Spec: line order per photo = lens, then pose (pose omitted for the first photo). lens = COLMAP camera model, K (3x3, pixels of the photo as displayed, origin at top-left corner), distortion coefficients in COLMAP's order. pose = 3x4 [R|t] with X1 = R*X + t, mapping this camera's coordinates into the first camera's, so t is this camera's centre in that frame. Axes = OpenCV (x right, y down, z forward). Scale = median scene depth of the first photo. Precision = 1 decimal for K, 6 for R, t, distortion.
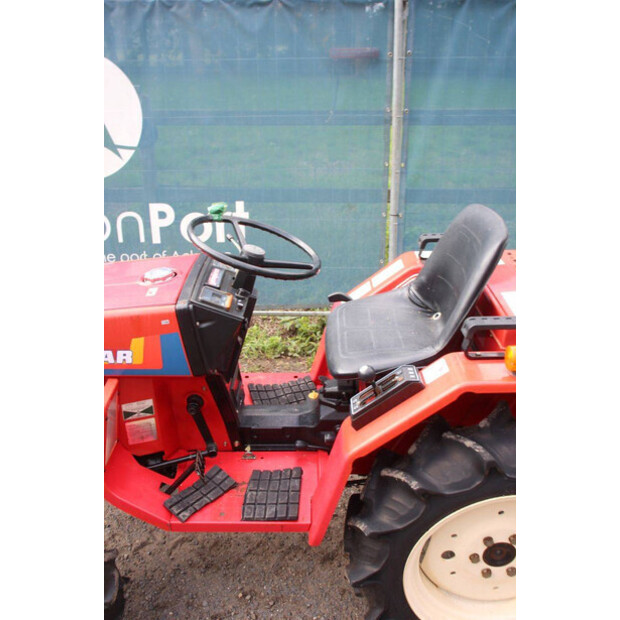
lens RADIAL K [[604.4, 0, 310.0], [0, 604.4, 310.0], [0, 0, 1]] dist [-0.145784, 0.242840]
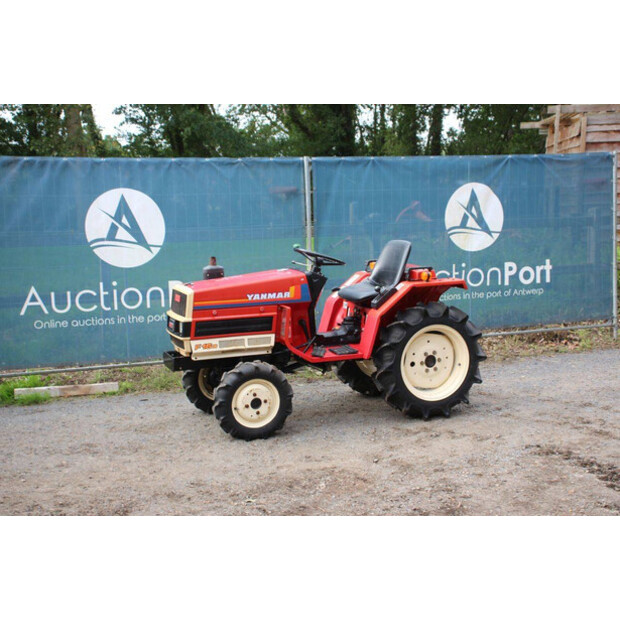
lens RADIAL K [[899.6, 0, 310.0], [0, 899.6, 310.0], [0, 0, 1]] dist [0.111174, 0.024659]
pose [[0.926192, -0.061892, 0.371937, -1.549379], [0.166723, 0.951988, -0.256755, 1.073129], [-0.338188, 0.299815, 0.892042, -2.304881]]
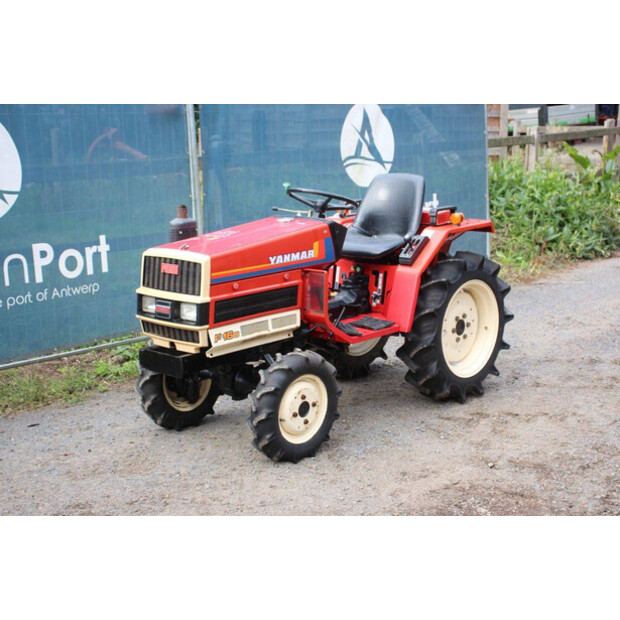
lens RADIAL K [[1036.0, 0, 310.0], [0, 1036.0, 310.0], [0, 0, 1]] dist [0.200197, 0.084694]
pose [[0.677810, -0.151653, 0.719426, -2.469225], [0.319545, 0.942012, -0.102488, 0.531328], [-0.662166, 0.299356, 0.686966, -1.078557]]
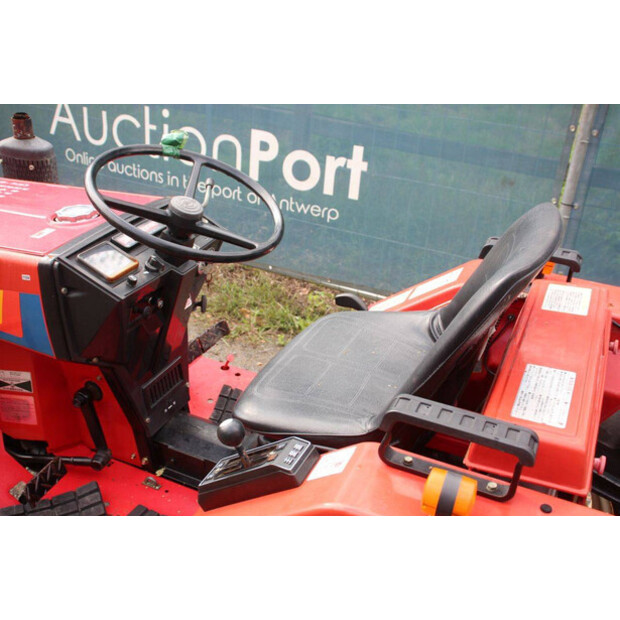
lens RADIAL K [[690.2, 0, 310.0], [0, 690.2, 310.0], [0, 0, 1]] dist [-0.021511, 0.047722]
pose [[0.909215, 0.247588, -0.334707, 0.327616], [-0.230181, 0.968846, 0.091396, -0.088020], [0.346908, -0.006055, 0.937880, 0.305567]]
